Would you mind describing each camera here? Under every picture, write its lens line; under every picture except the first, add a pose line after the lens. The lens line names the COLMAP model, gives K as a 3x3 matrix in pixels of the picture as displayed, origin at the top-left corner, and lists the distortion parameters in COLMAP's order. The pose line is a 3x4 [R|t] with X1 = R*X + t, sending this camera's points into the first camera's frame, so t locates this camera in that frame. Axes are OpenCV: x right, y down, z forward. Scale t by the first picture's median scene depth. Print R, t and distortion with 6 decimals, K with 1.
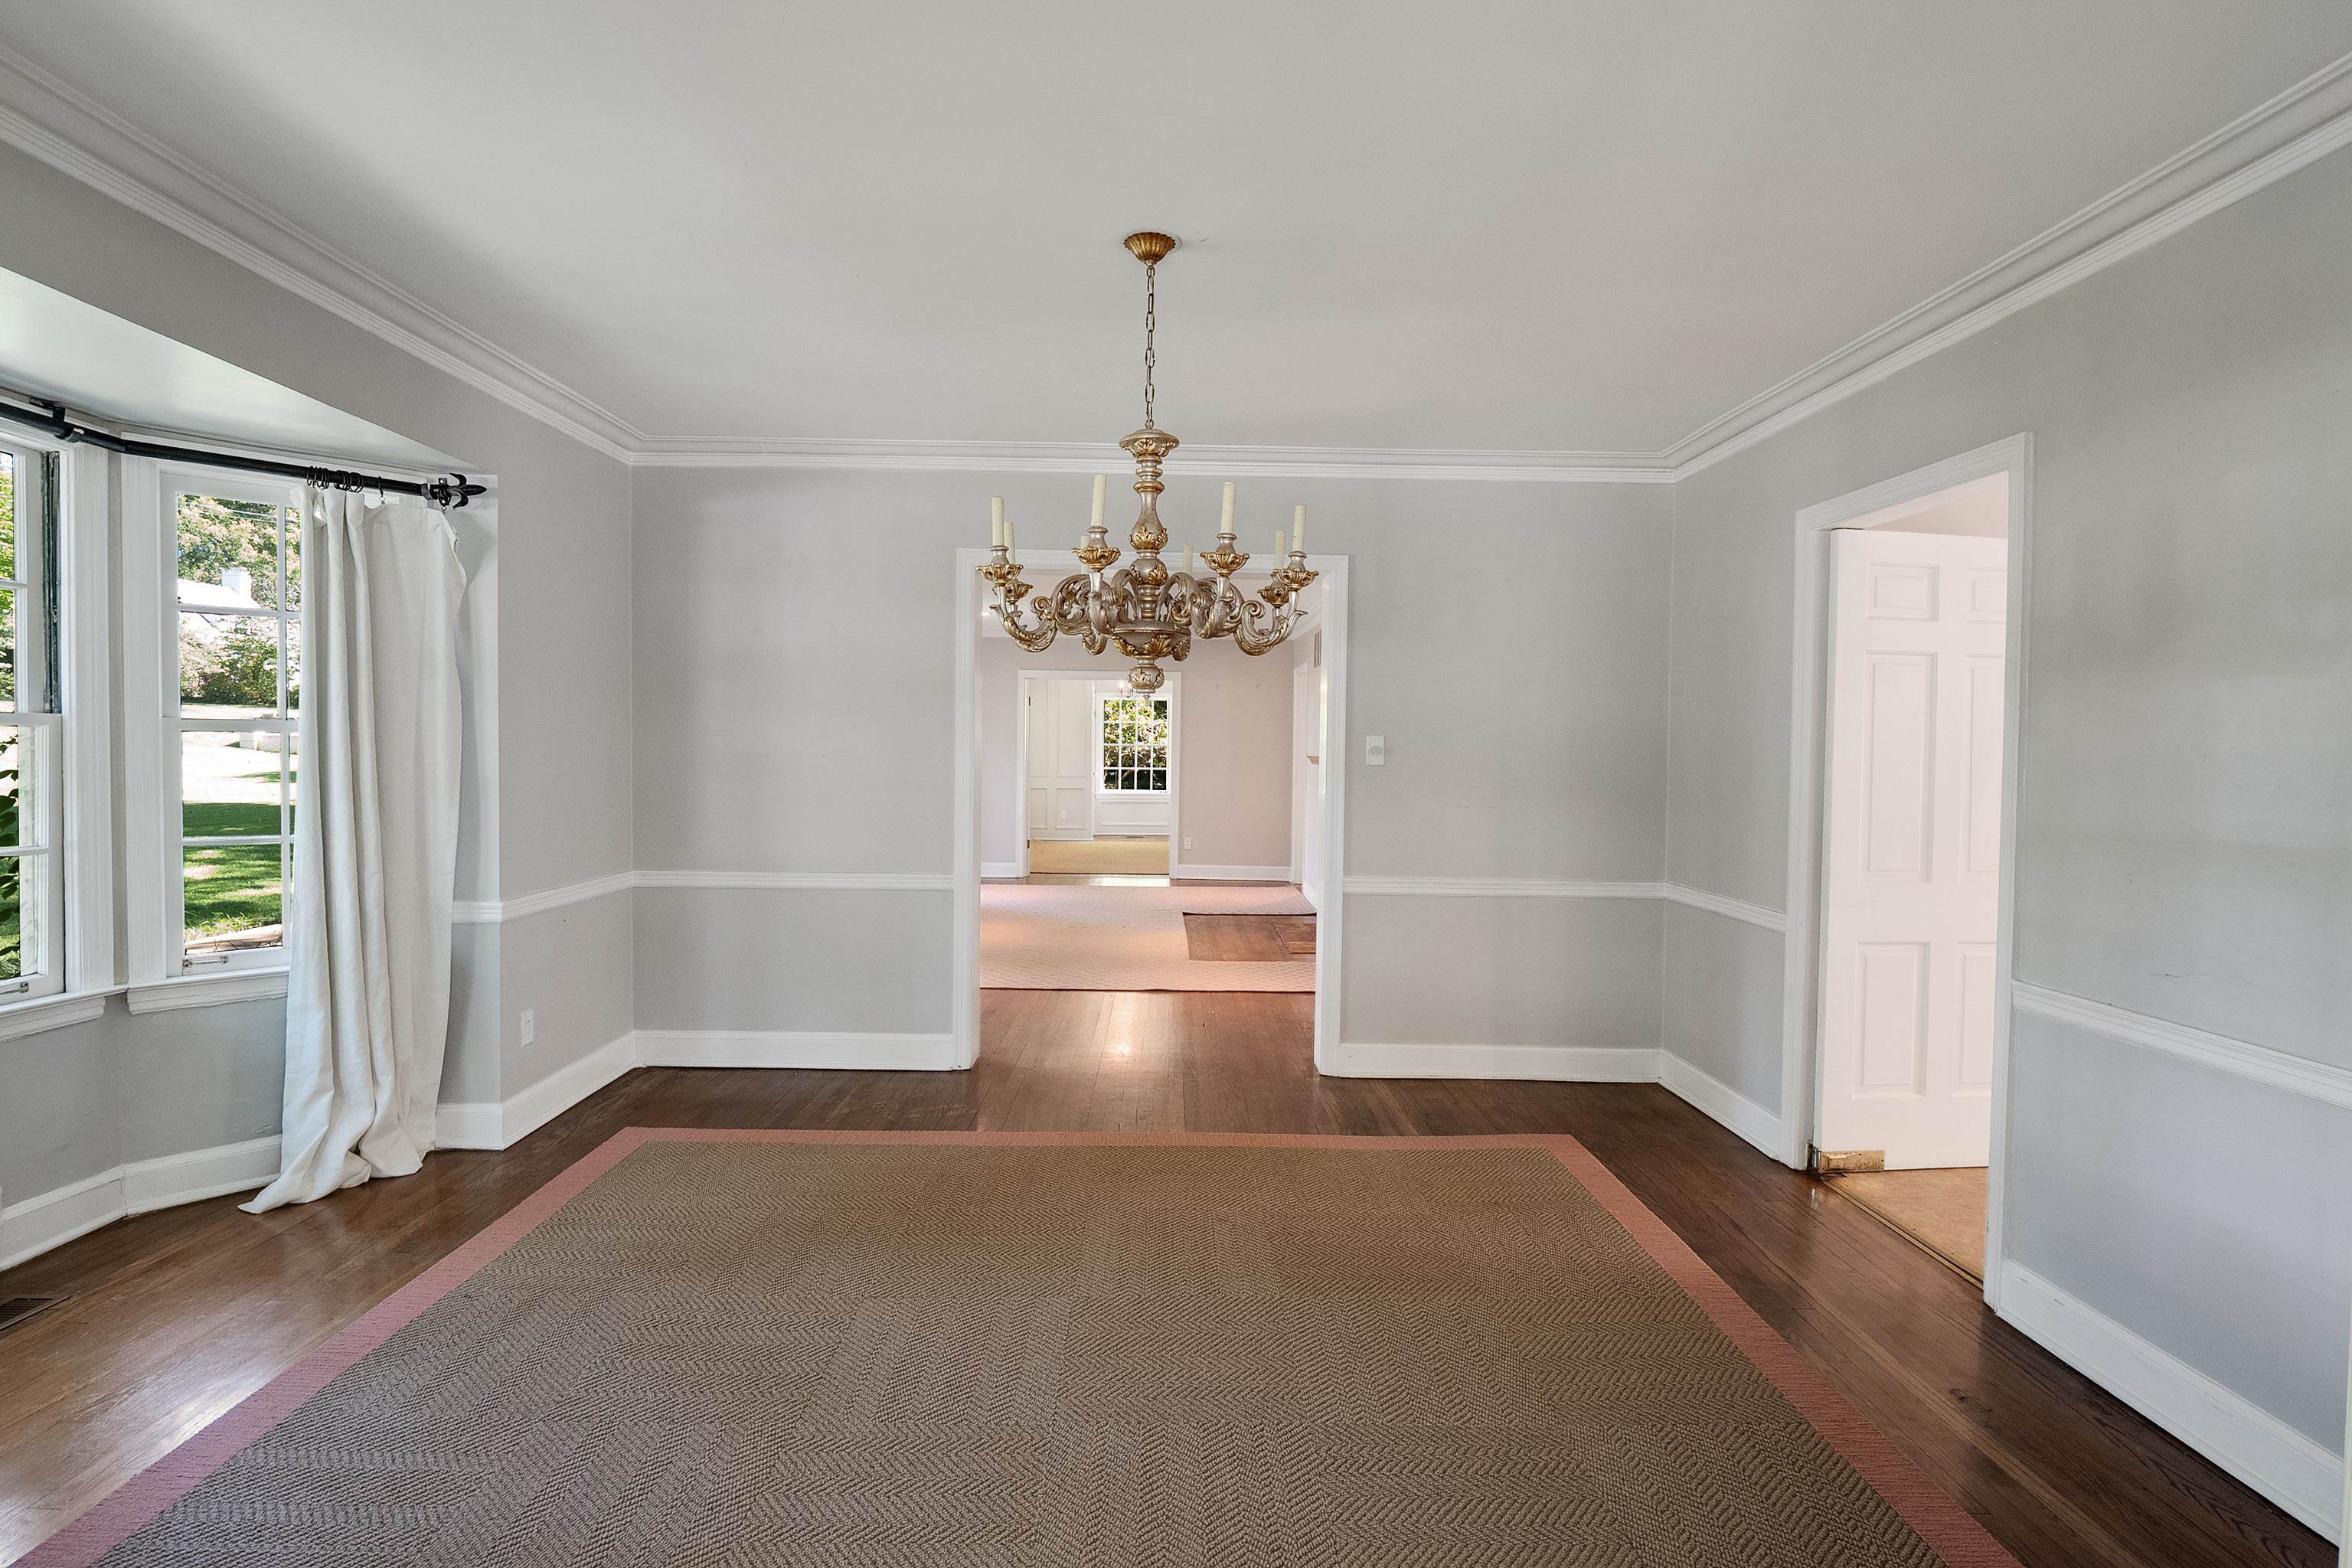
lens RADIAL K [[1098.0, 0, 1161.4], [0, 1098.0, 773.1], [0, 0, 1]] dist [-0.000602, -0.024255]
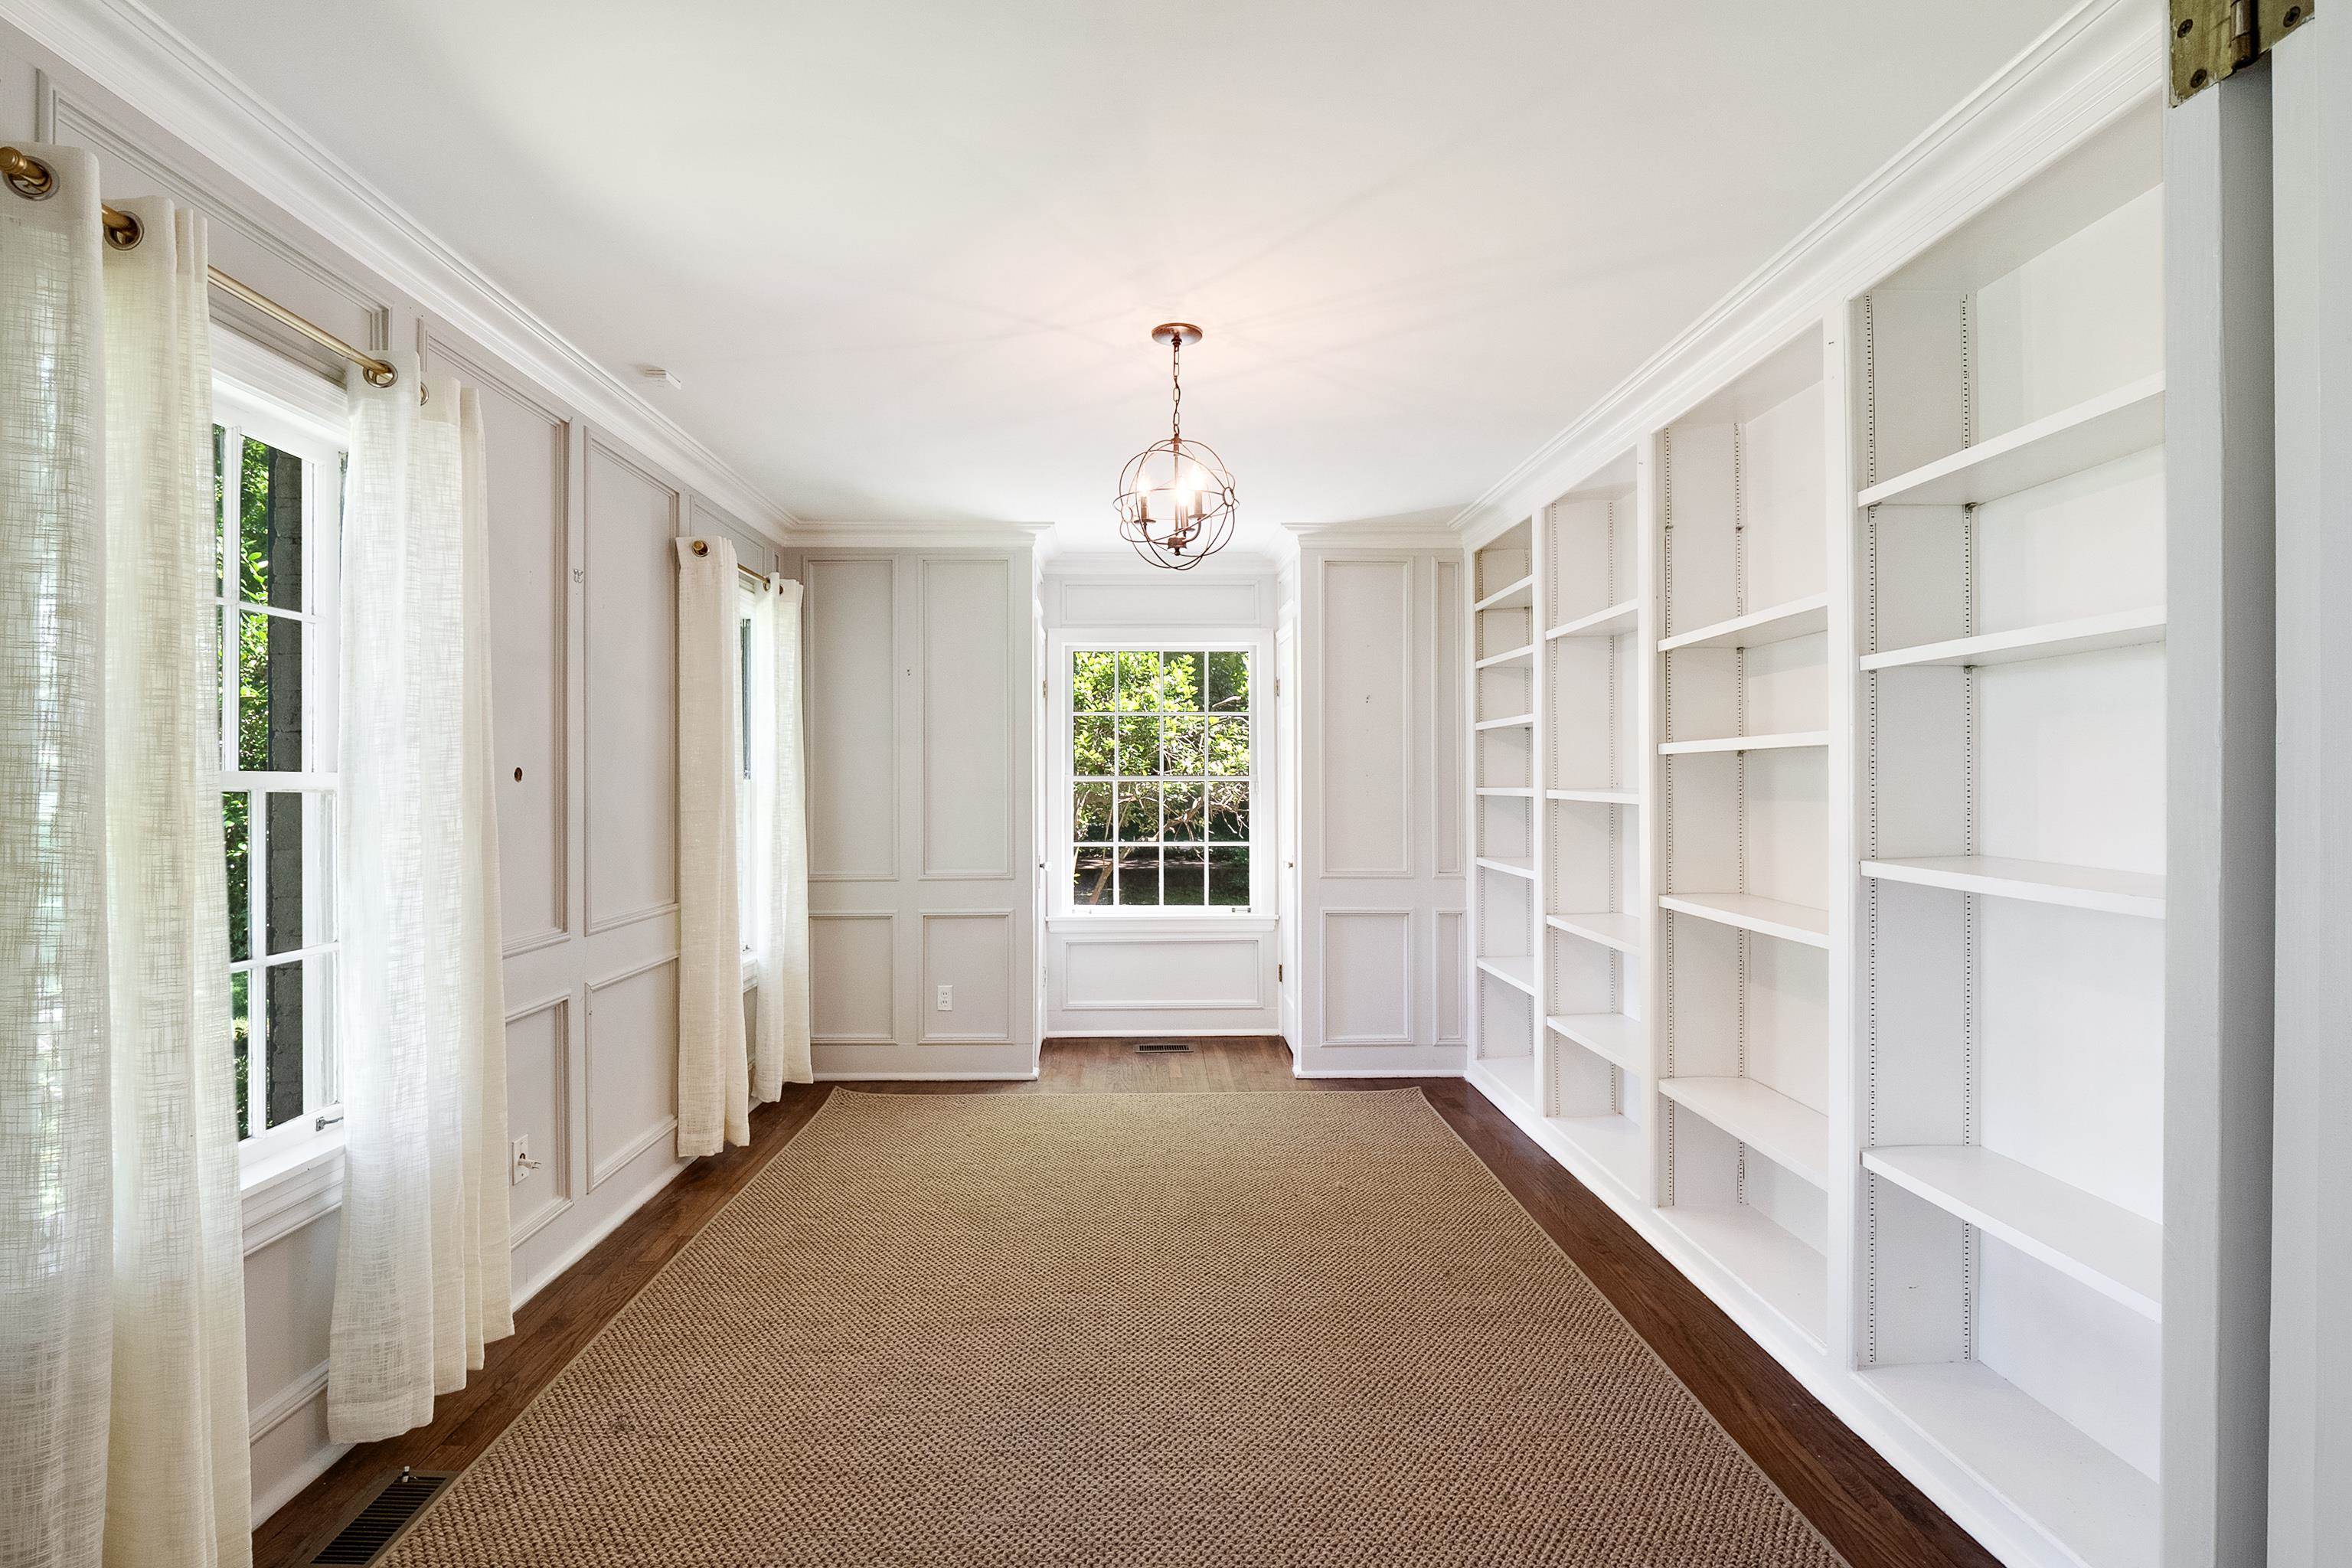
lens RADIAL K [[1098.0, 0, 1161.4], [0, 1098.0, 773.1], [0, 0, 1]] dist [-0.000602, -0.024255]
pose [[0.999900, -0.007805, 0.011808, -0.028713], [0.008122, 0.999602, -0.027002, -0.018669], [-0.011593, 0.027095, 0.999566, 0.675835]]
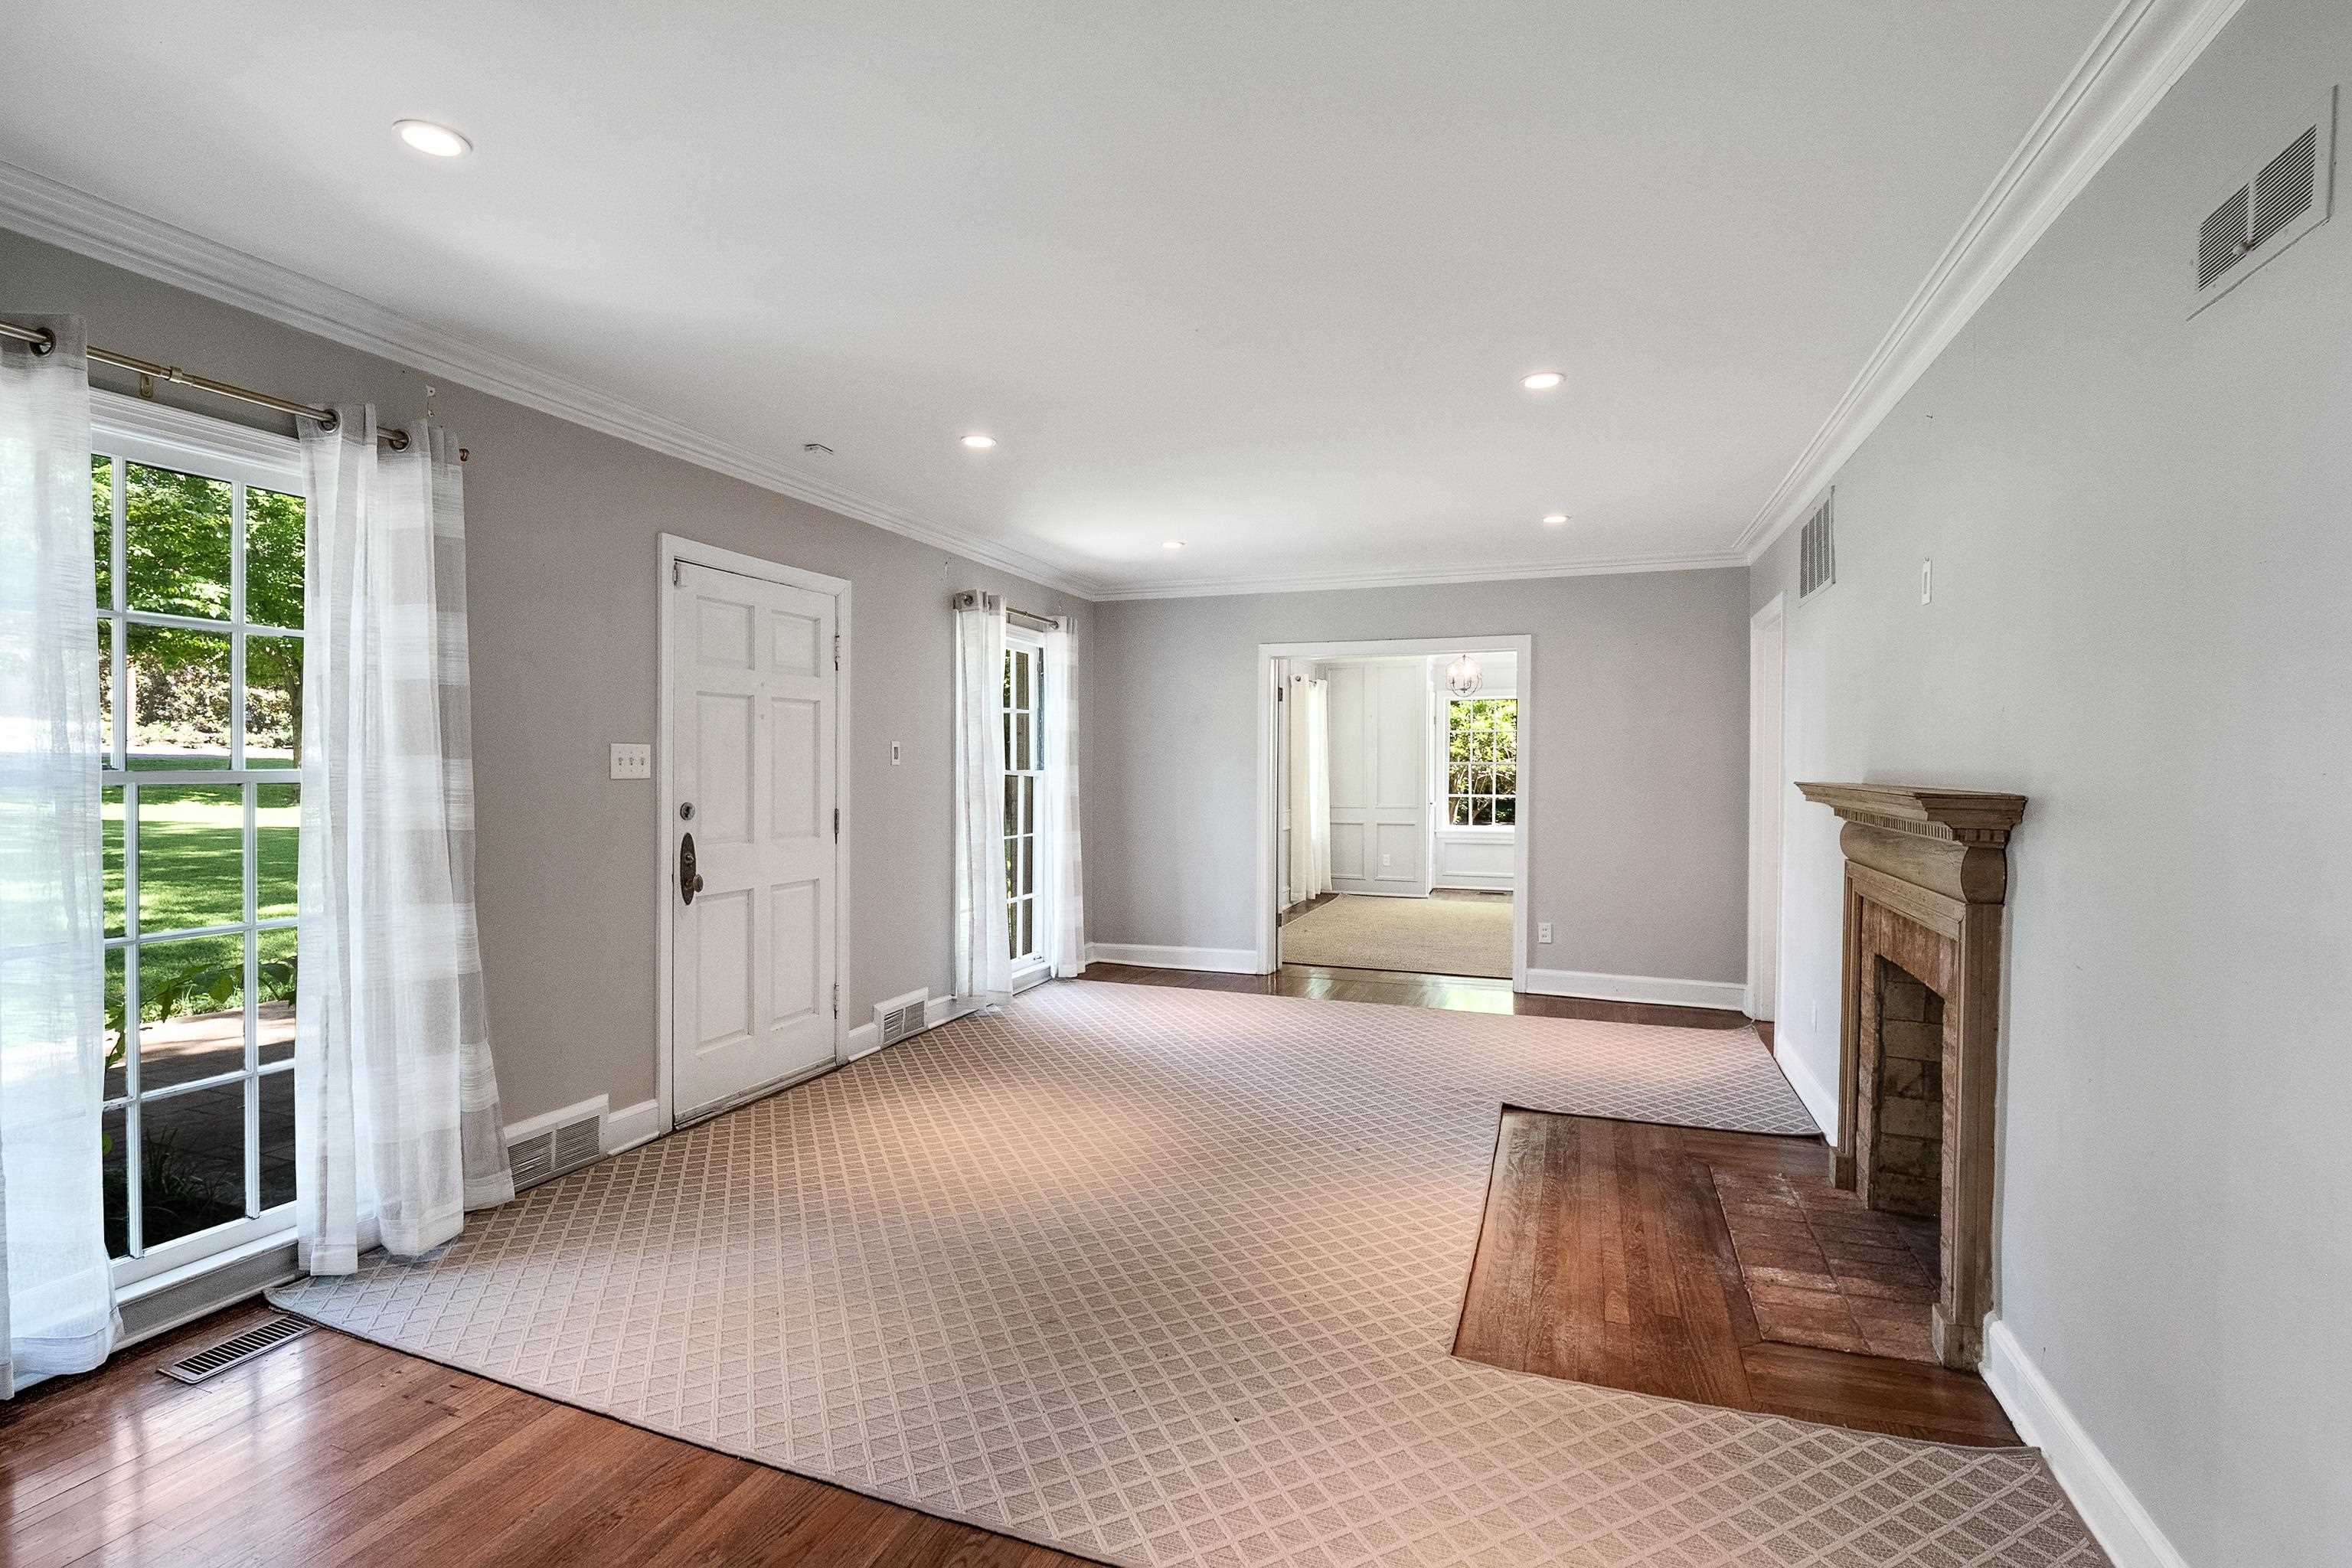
lens RADIAL K [[1098.0, 0, 1161.4], [0, 1098.0, 773.1], [0, 0, 1]] dist [-0.000602, -0.024255]
pose [[0.933792, -0.007731, -0.357733, 0.030015], [0.000810, 0.999810, -0.019493, -0.006365], [0.357816, 0.017913, 0.933620, 0.279020]]
